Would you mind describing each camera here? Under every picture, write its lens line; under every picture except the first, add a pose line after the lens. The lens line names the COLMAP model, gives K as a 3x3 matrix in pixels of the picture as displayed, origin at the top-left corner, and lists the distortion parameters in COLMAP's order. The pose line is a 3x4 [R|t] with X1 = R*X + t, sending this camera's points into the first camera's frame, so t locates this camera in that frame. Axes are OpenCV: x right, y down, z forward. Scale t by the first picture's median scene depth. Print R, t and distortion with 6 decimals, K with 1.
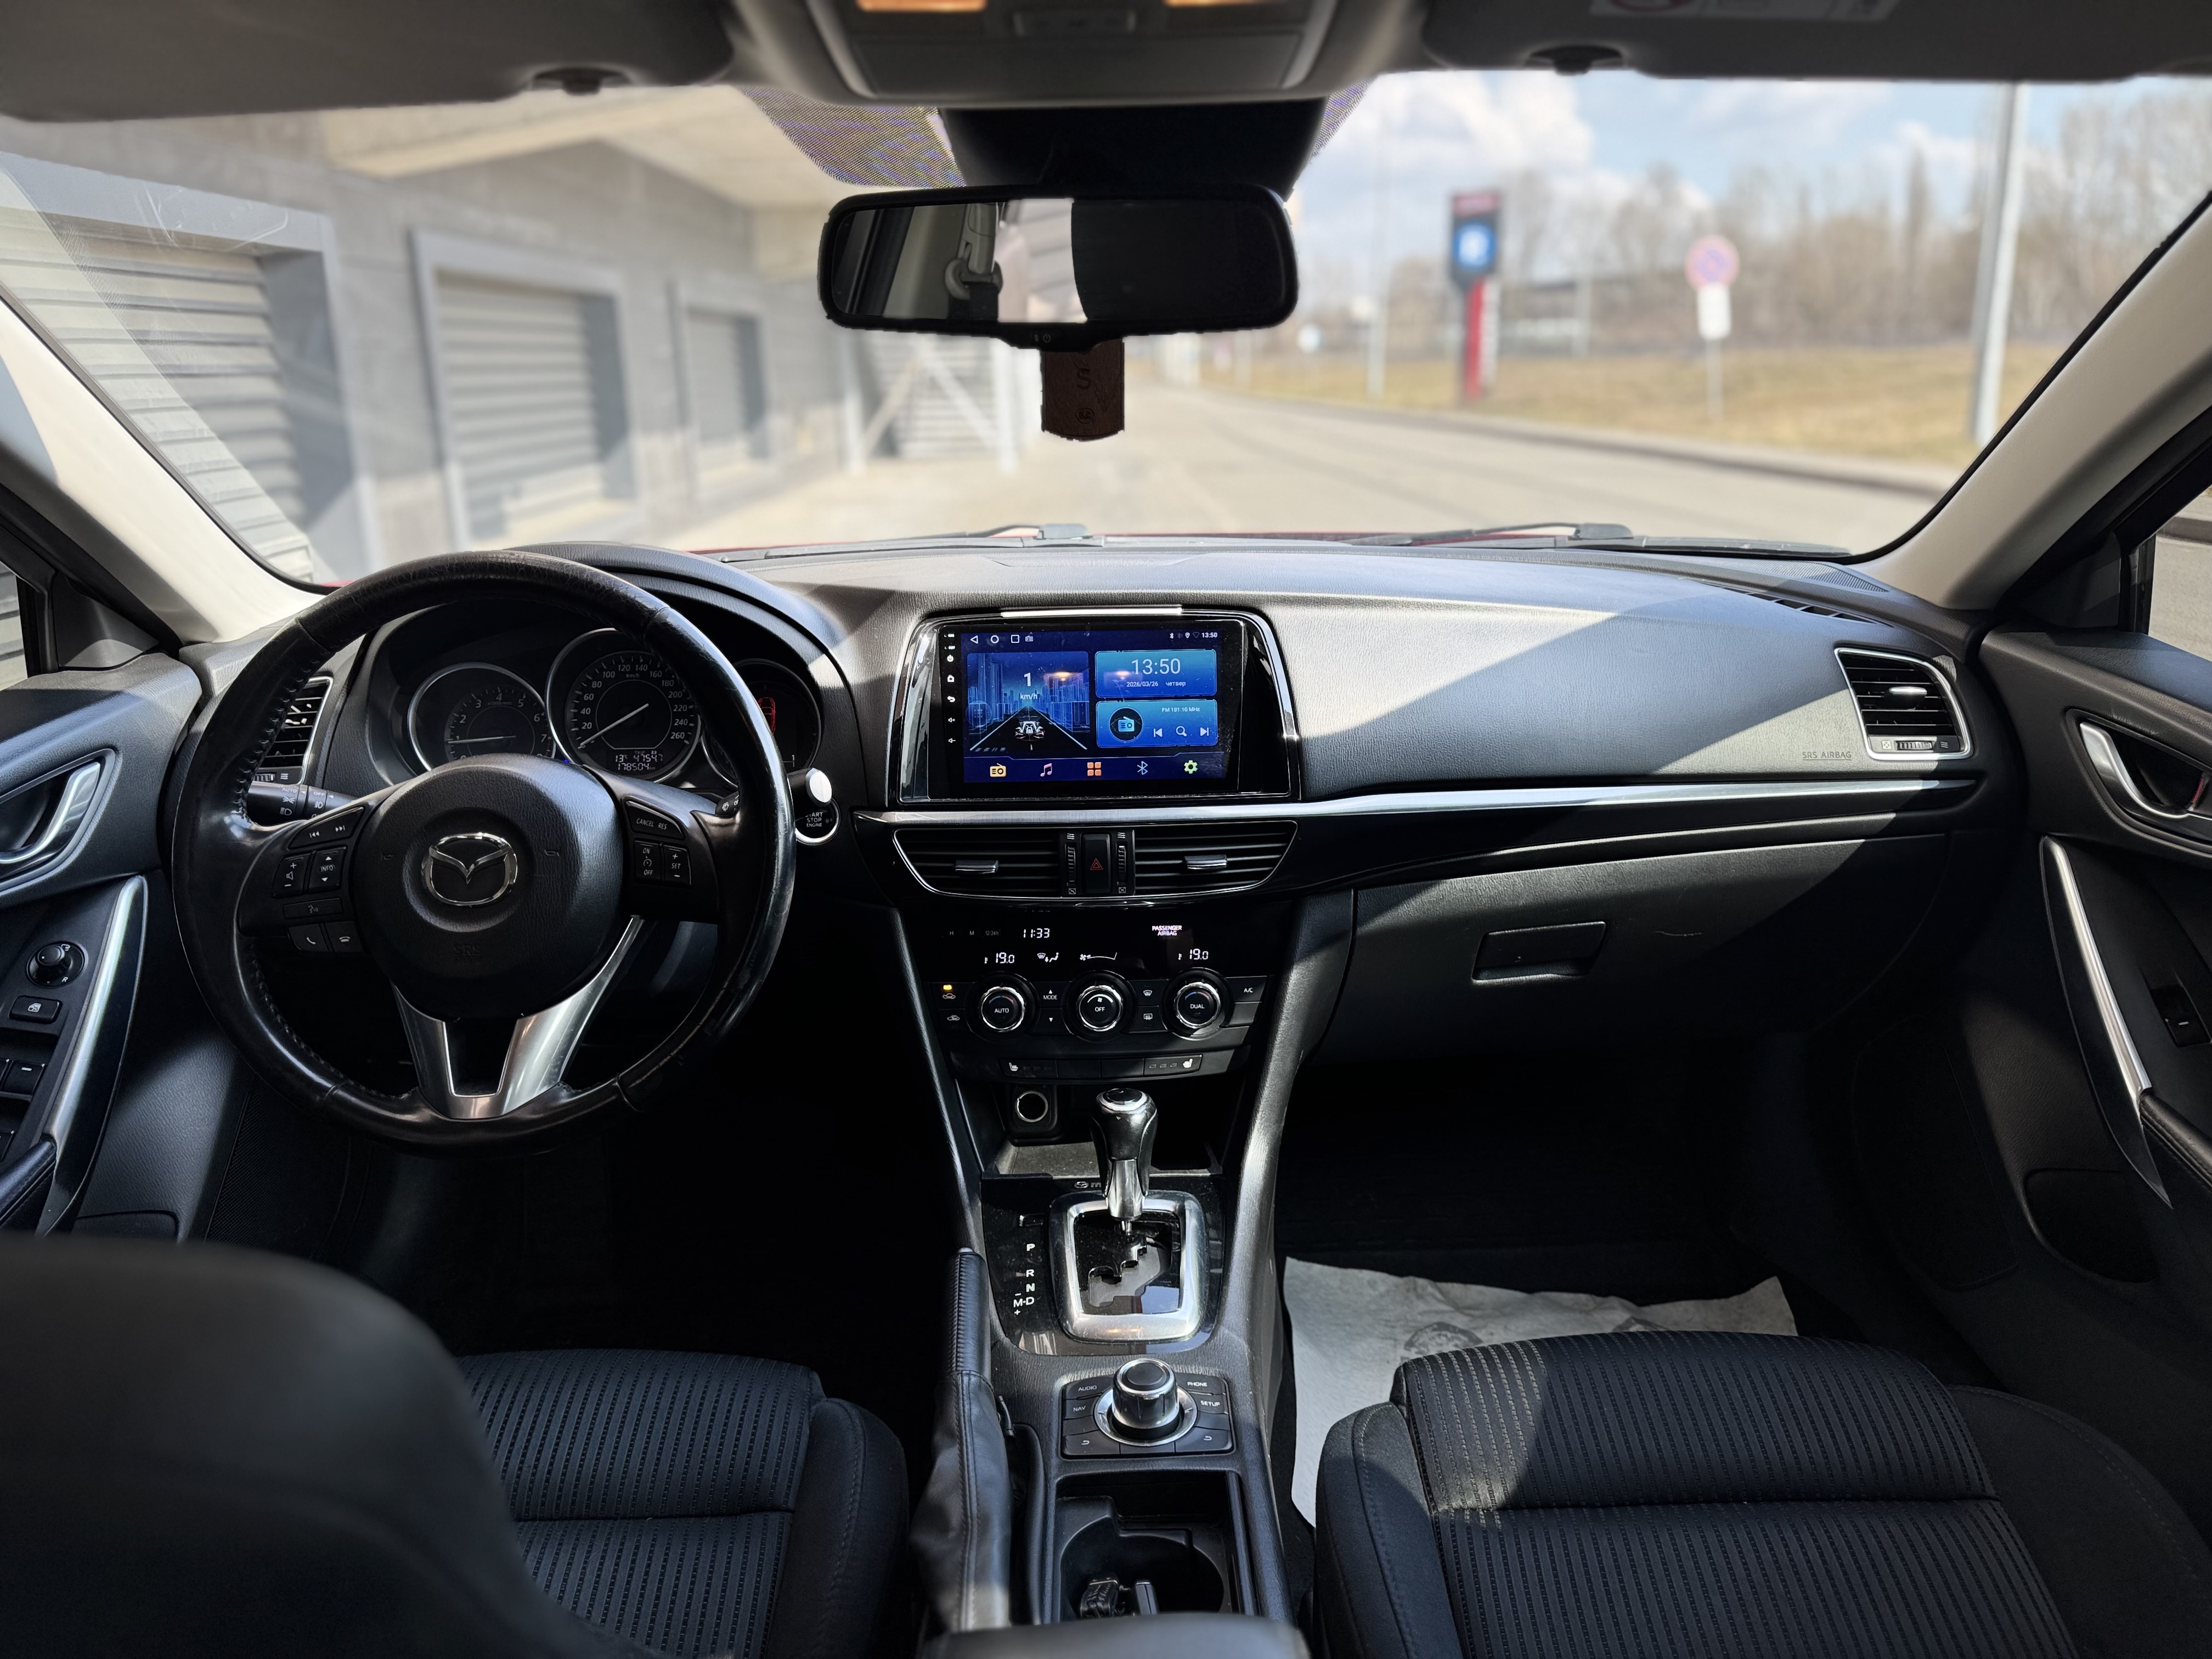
lens RADIAL K [[1512.6, 0, 1106.0], [0, 1512.6, 829.5], [0, 0, 1]] dist [0.002101, -0.034909]
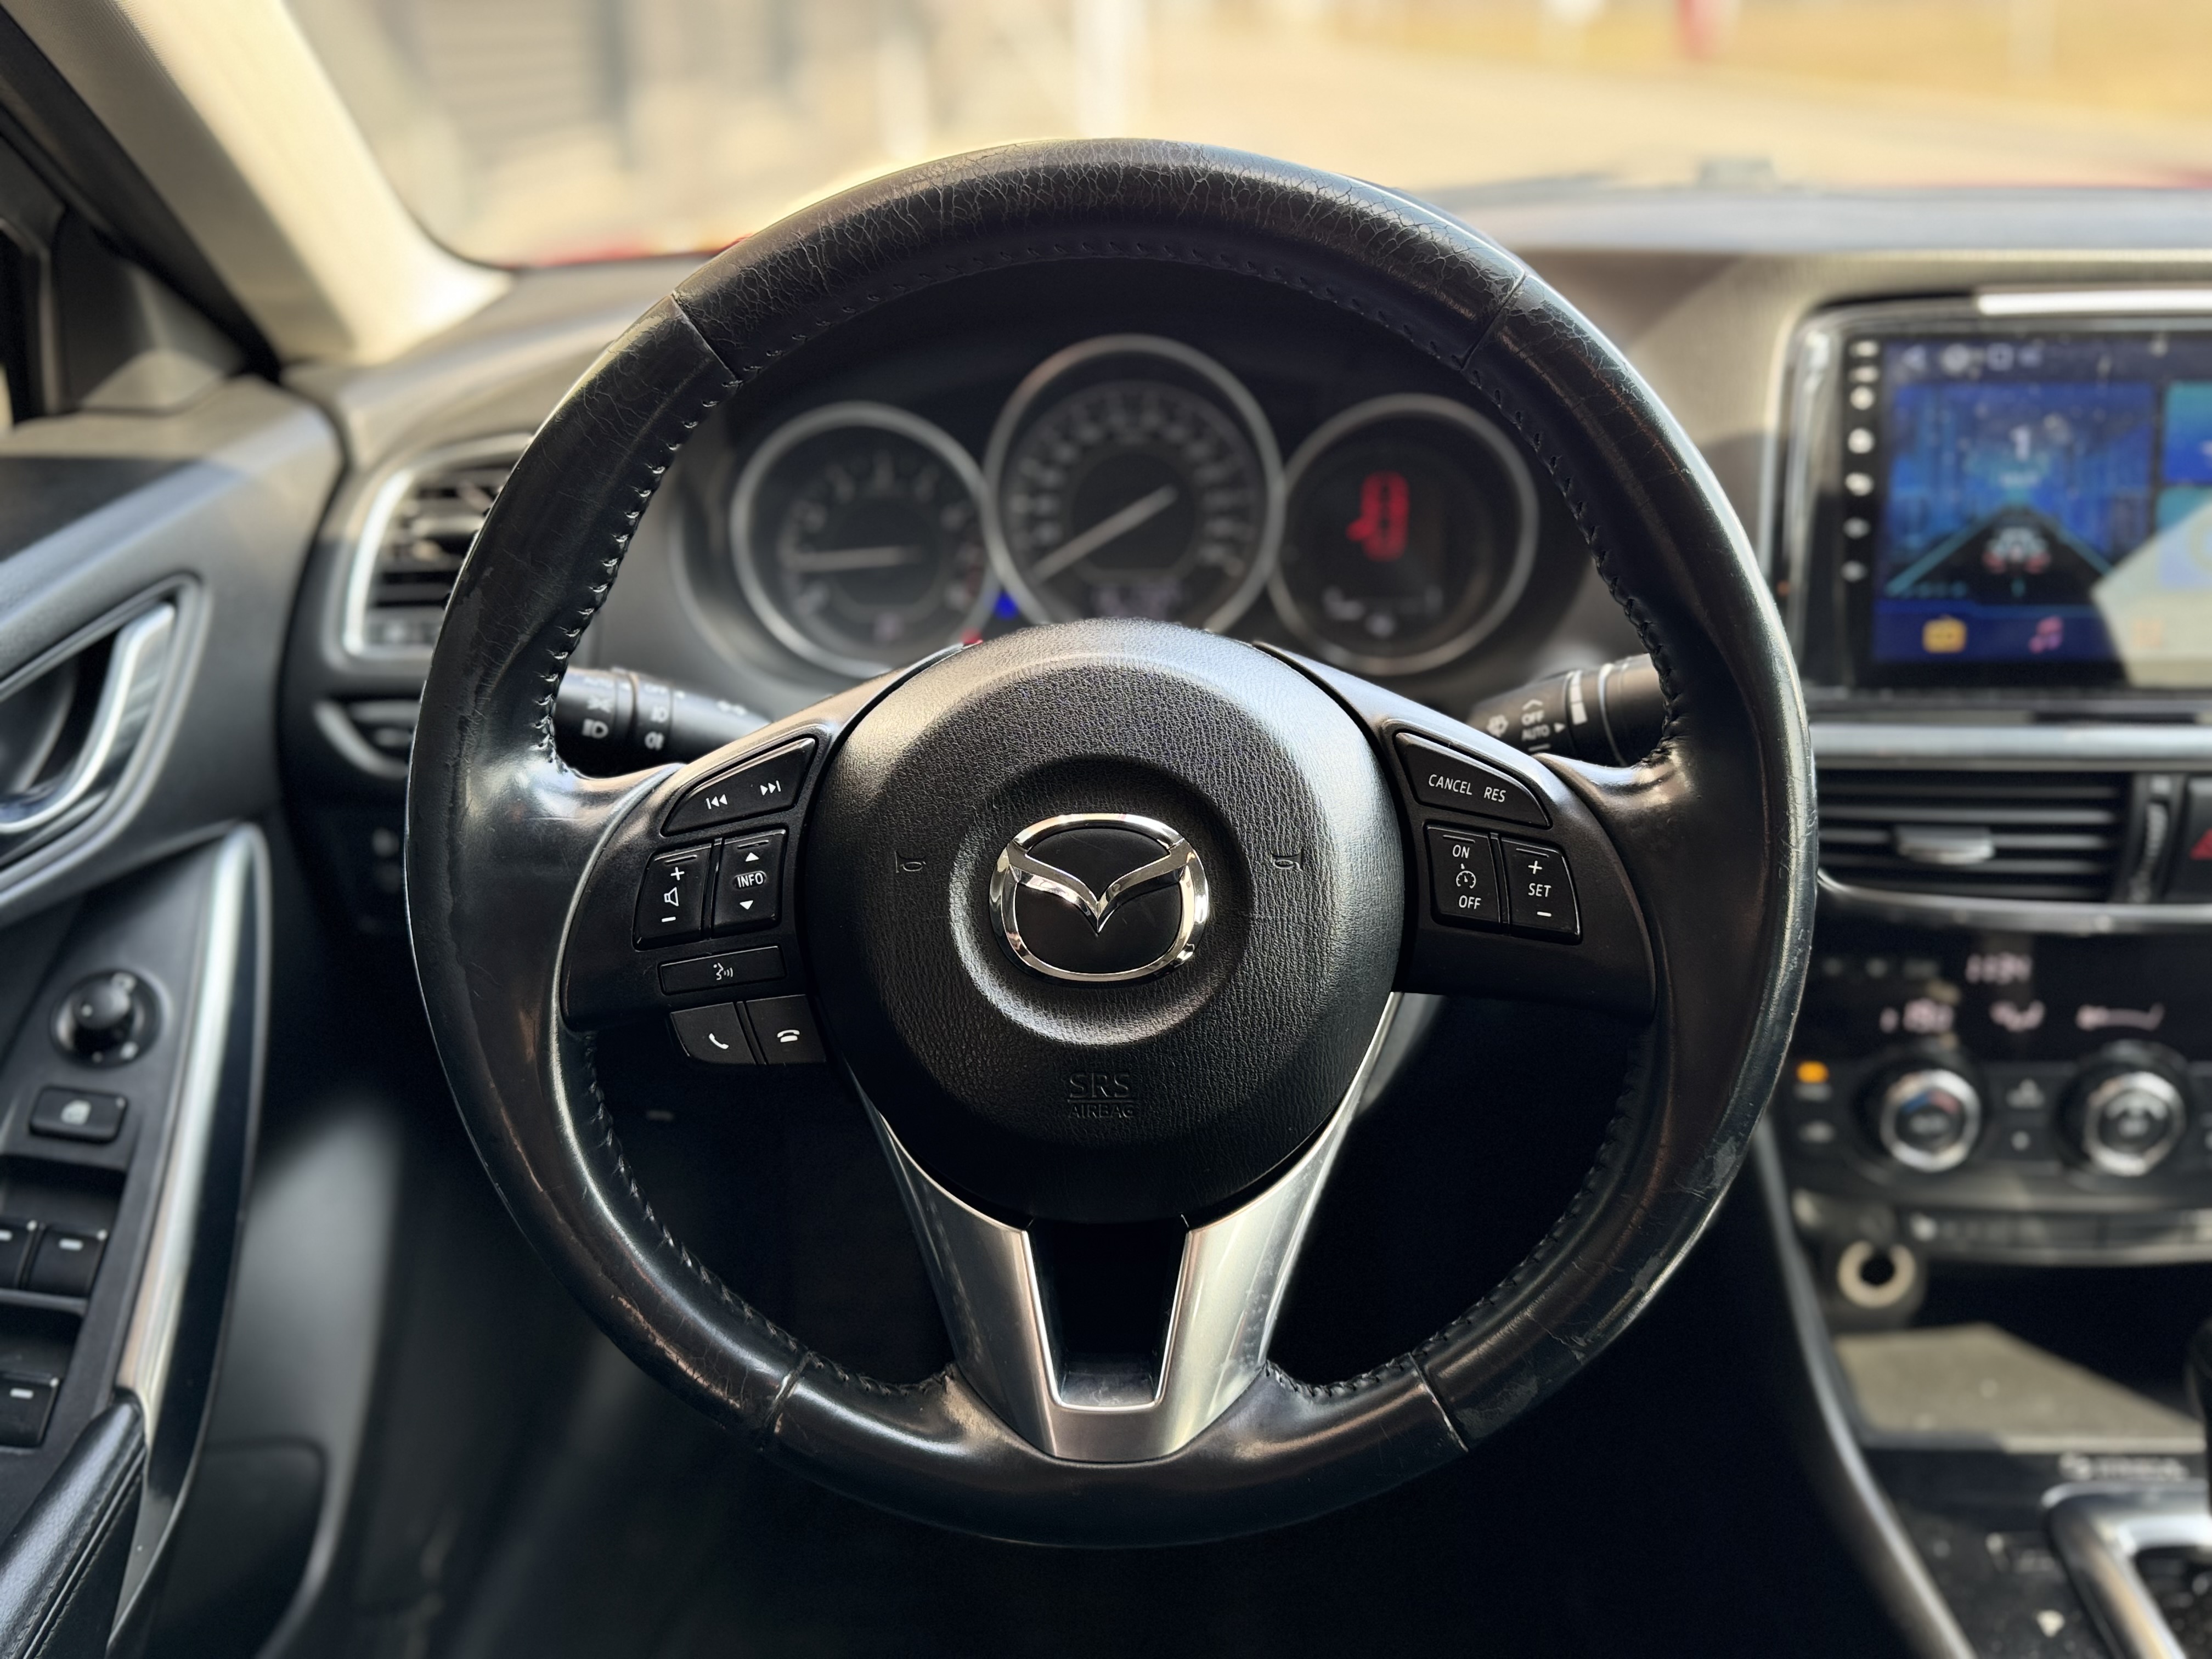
lens RADIAL K [[1859.8, 0, 1035.9], [0, 1859.8, 834.2], [0, 0, 1]] dist [0.169053, -0.340982]
pose [[0.996465, 0.021435, -0.081230, -0.336776], [-0.012109, 0.993451, 0.113613, -0.044598], [0.083133, -0.112228, 0.990199, 0.402087]]
